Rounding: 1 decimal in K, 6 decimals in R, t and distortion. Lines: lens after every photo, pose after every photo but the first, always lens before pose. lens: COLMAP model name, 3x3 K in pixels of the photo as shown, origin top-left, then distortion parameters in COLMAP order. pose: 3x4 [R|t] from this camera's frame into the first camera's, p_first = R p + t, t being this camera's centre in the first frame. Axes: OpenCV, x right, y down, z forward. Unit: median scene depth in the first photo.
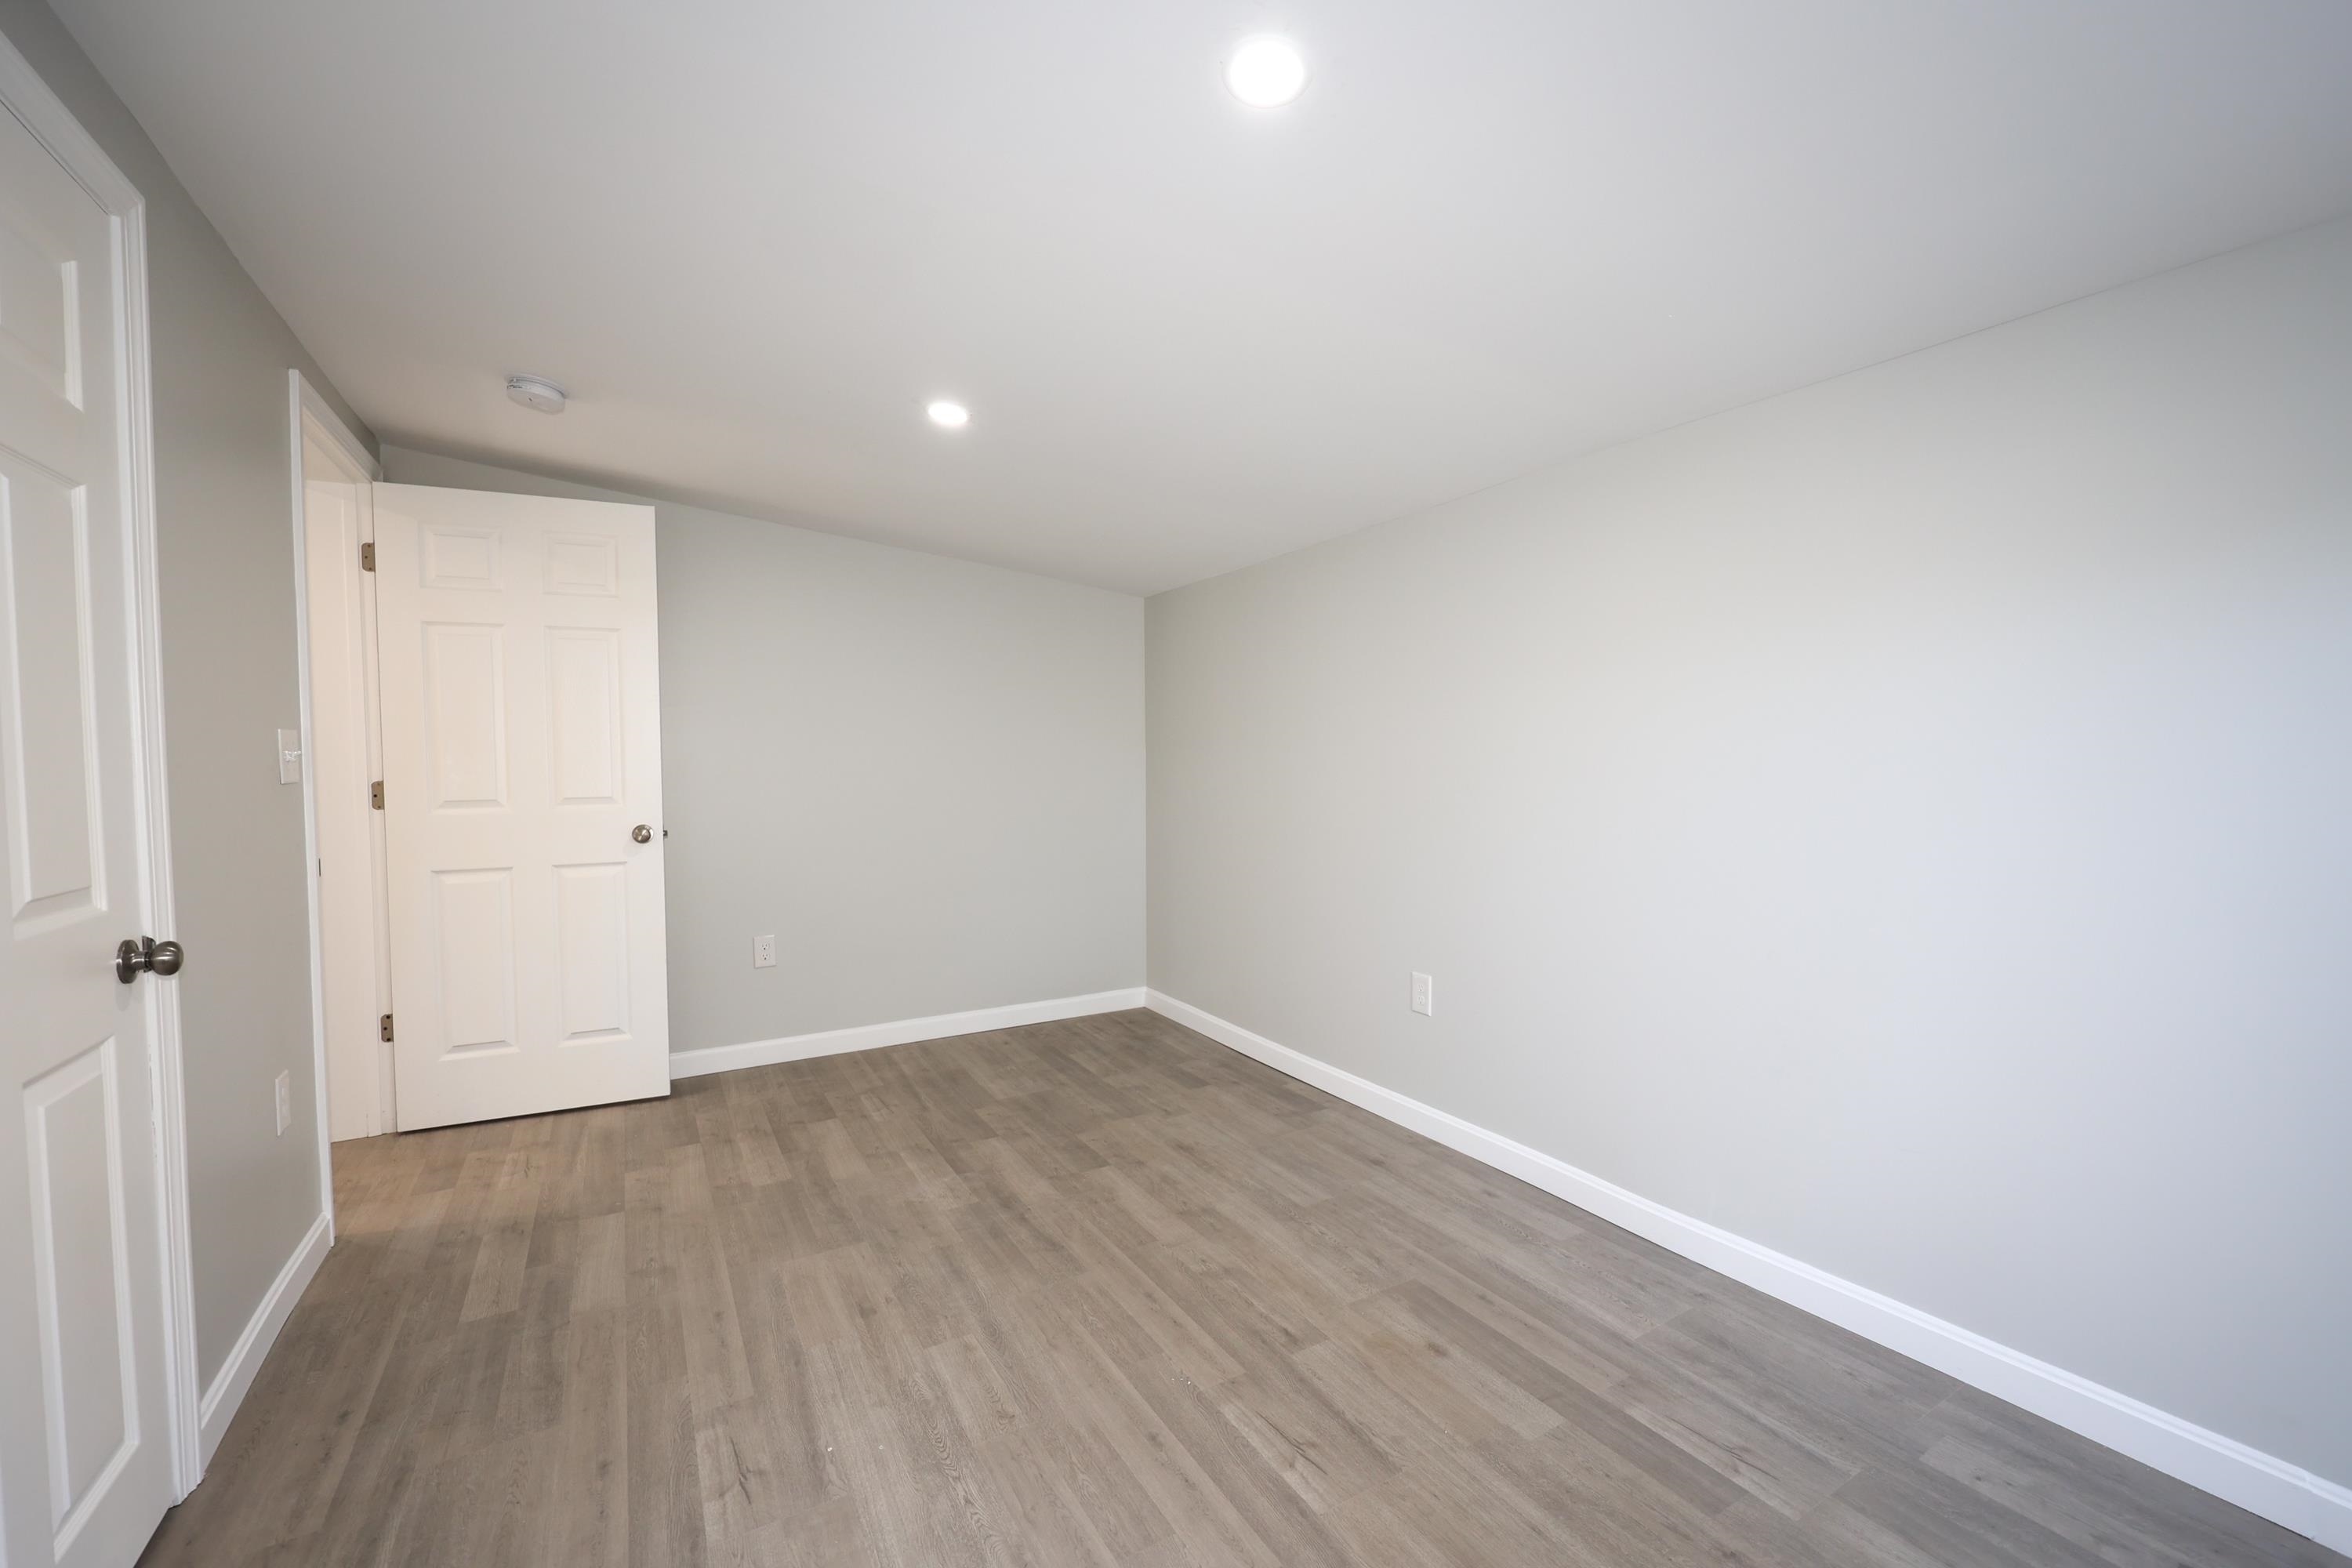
lens RADIAL K [[956.2, 0, 1172.6], [0, 956.2, 805.2], [0, 0, 1]] dist [0.000049, 0.000226]
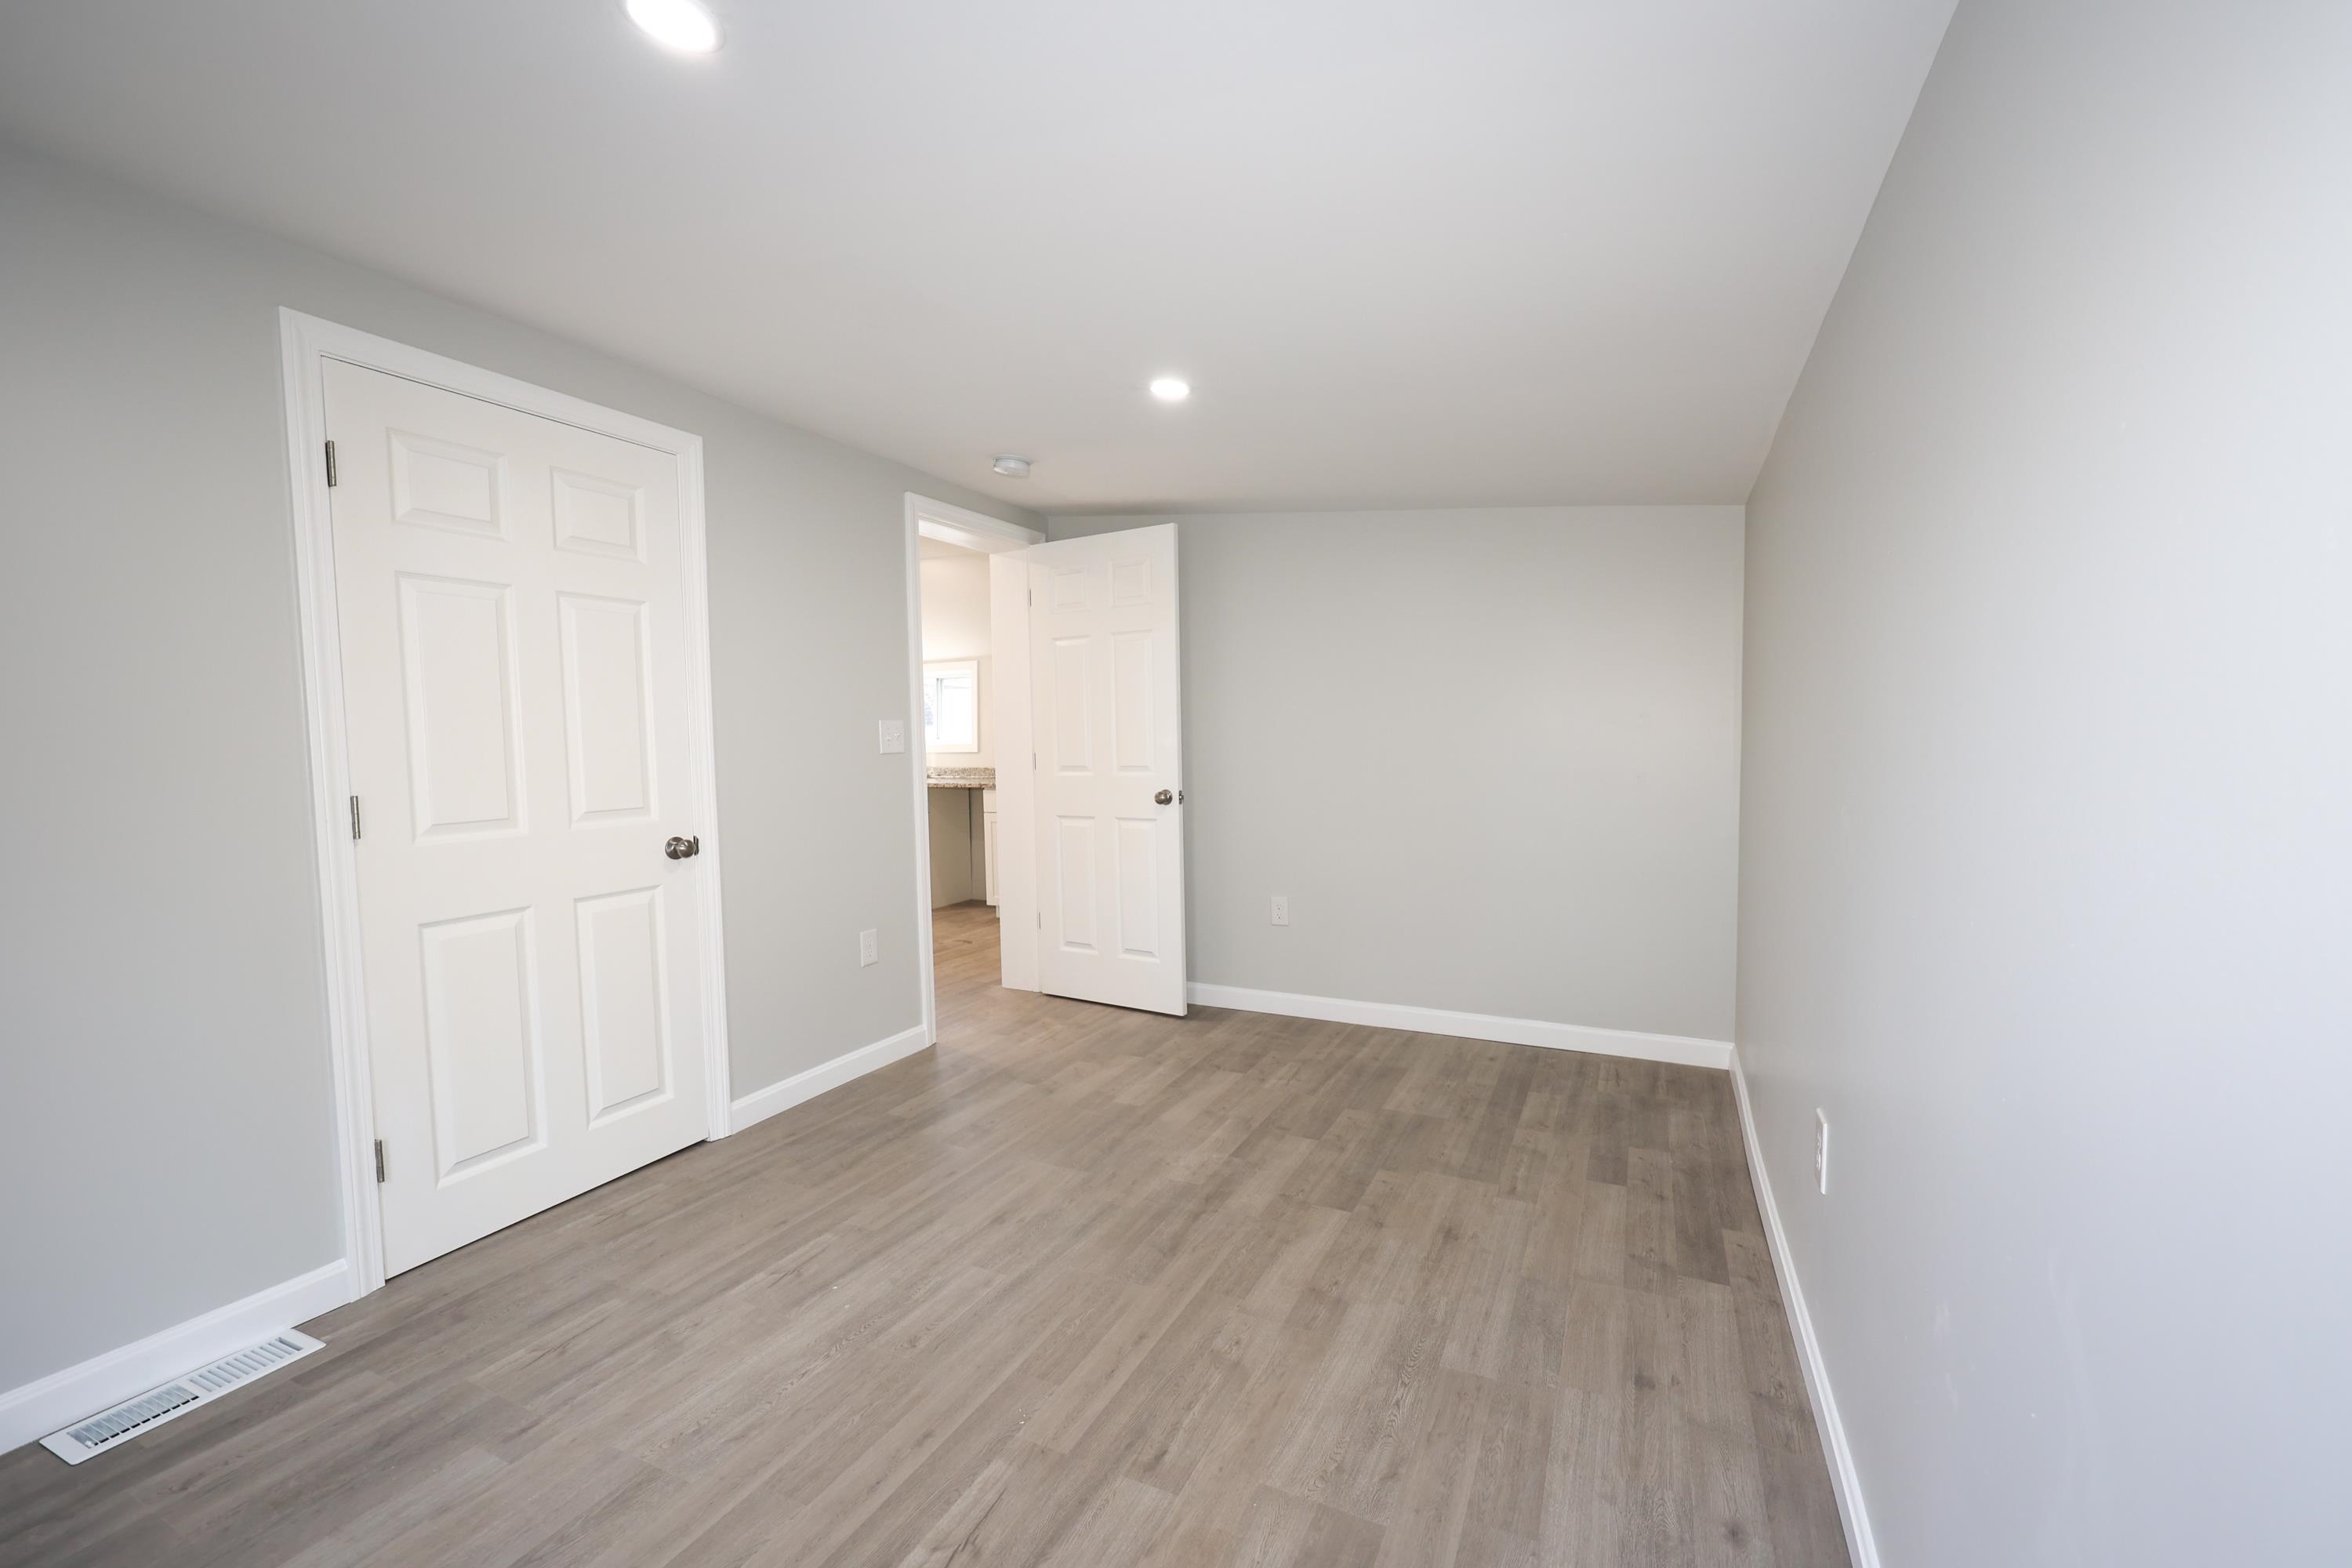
lens RADIAL K [[952.9, 0, 1181.0], [0, 952.9, 789.5], [0, 0, 1]] dist [-0.000634, 0.000472]
pose [[0.558891, 0.045445, -0.827995, 0.573361], [-0.031477, 0.998940, 0.033581, -0.026022], [0.828644, 0.007295, 0.559729, 0.421285]]
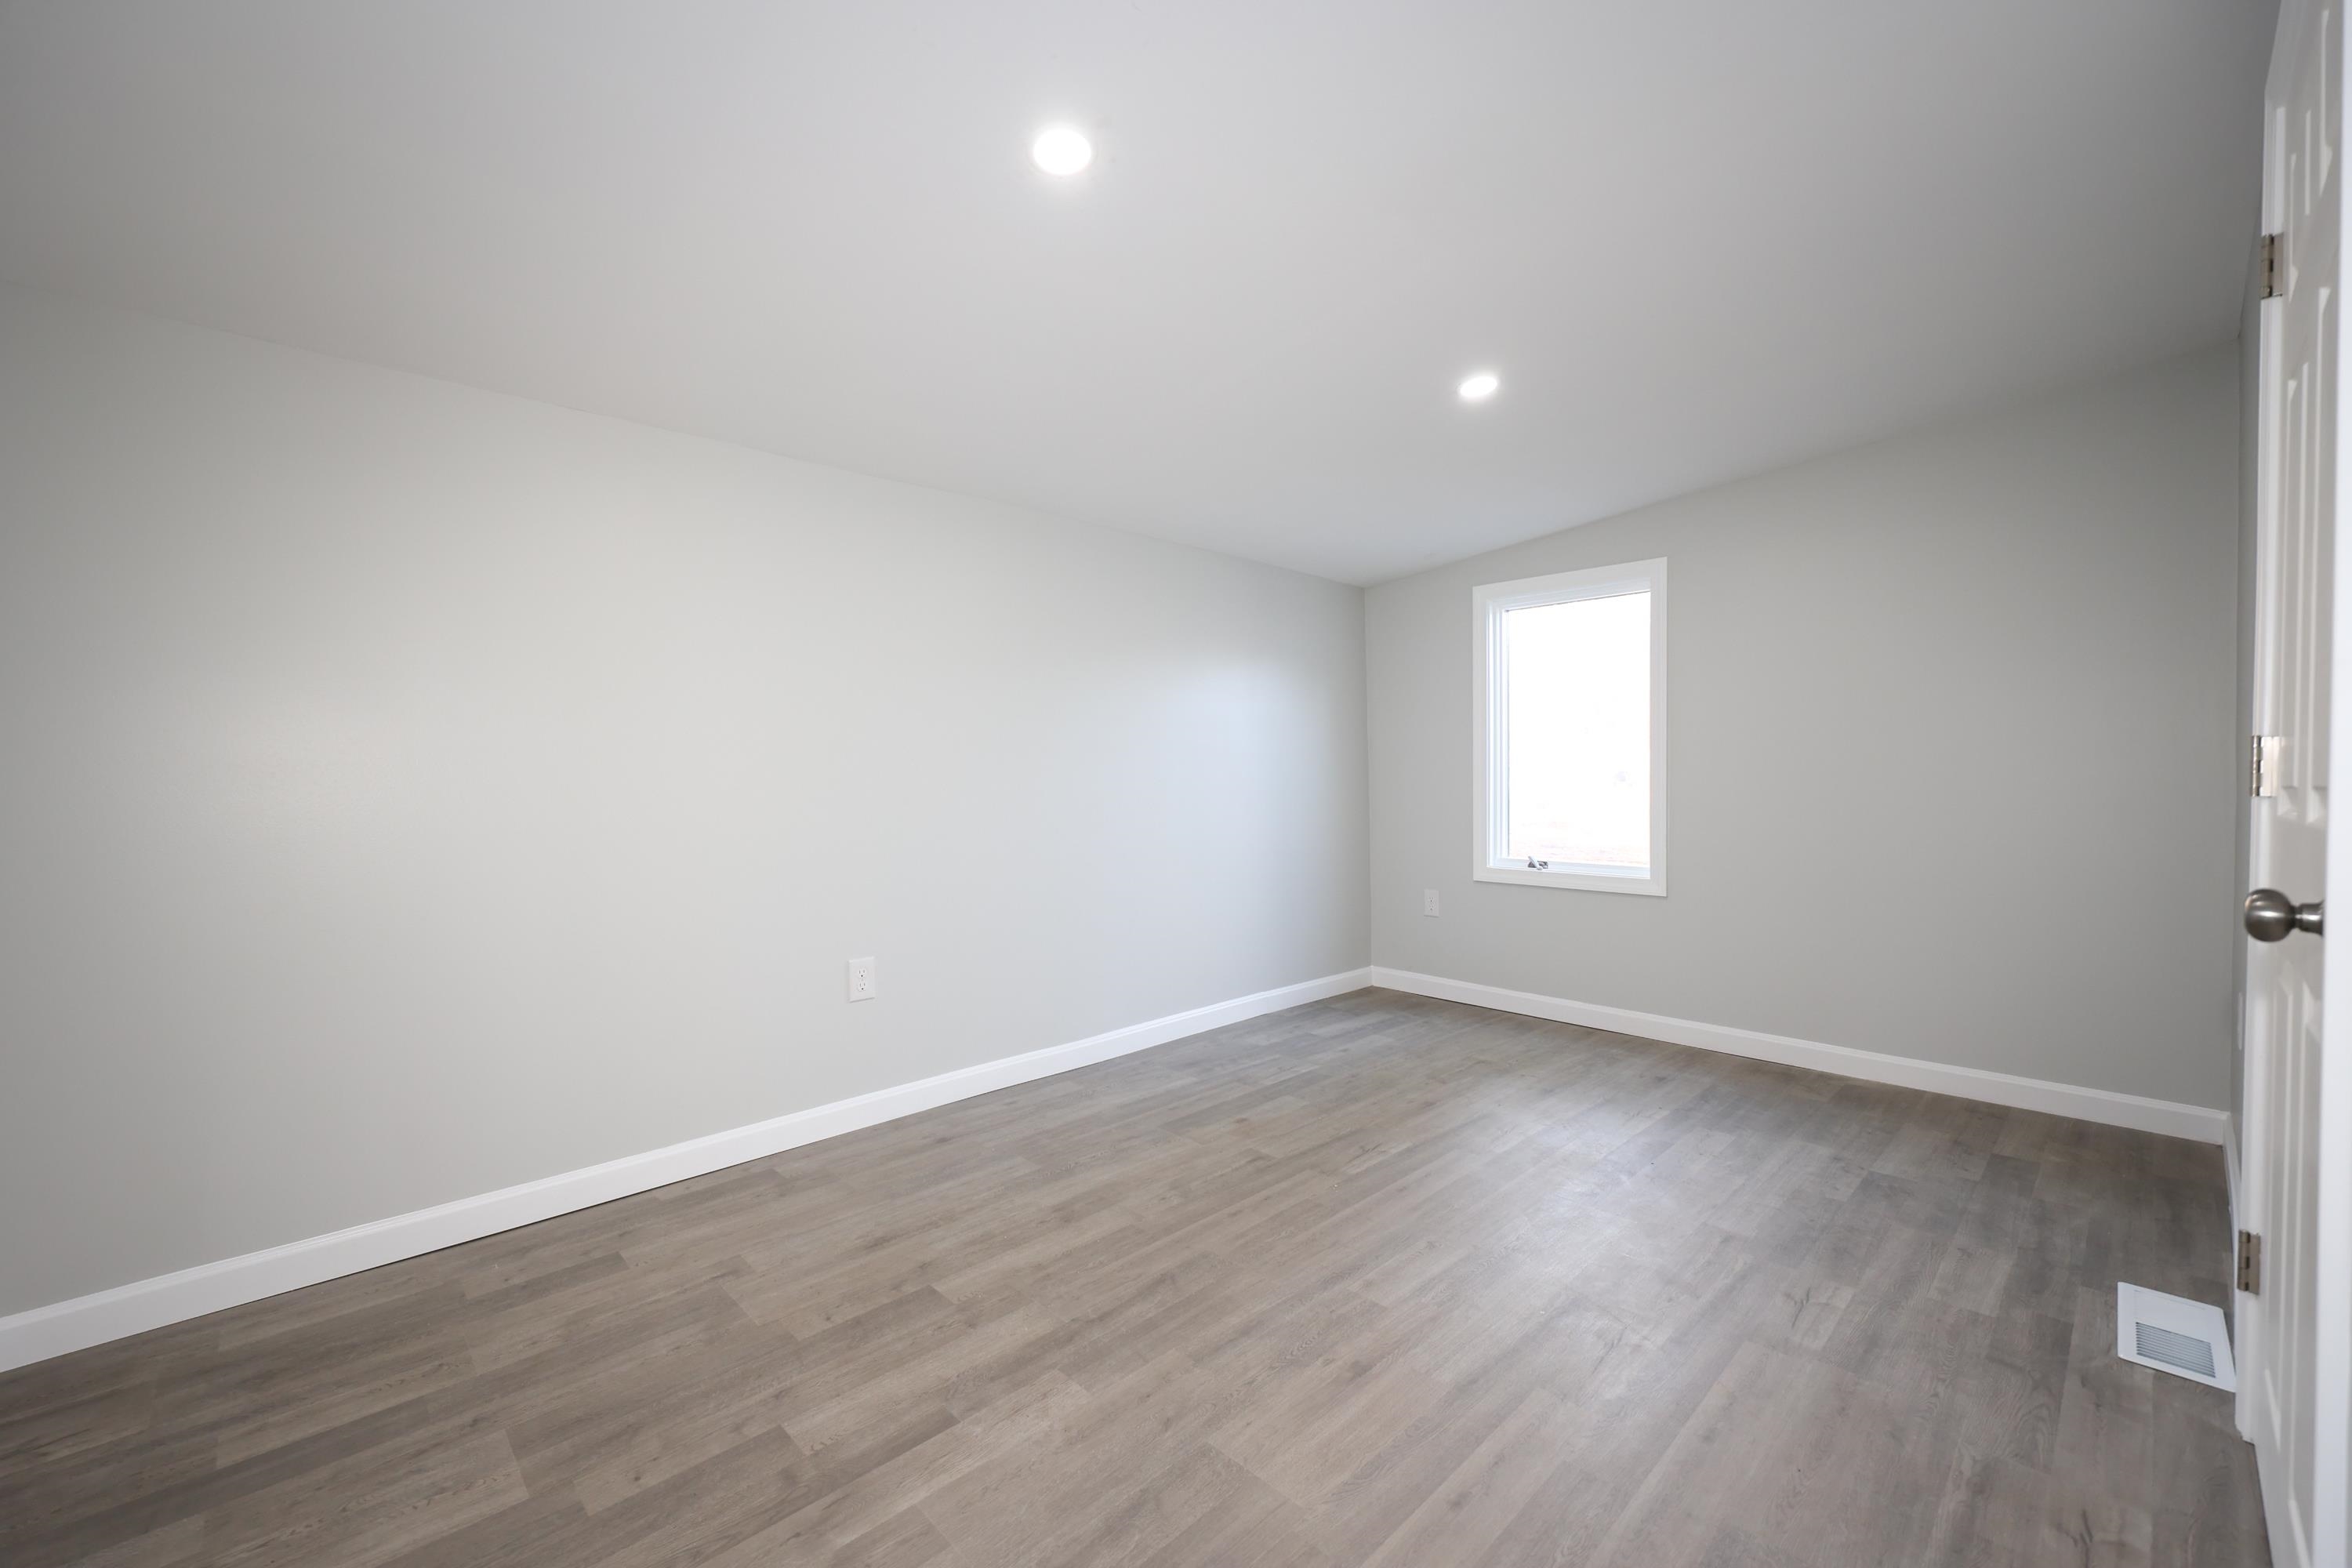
lens RADIAL K [[952.9, 0, 1181.0], [0, 952.9, 789.5], [0, 0, 1]] dist [-0.000634, 0.000472]
pose [[-0.241931, -0.002098, 0.970291, -0.839239], [0.060190, 0.998039, 0.017166, 0.012286], [-0.968425, 0.062554, -0.241330, 1.030998]]
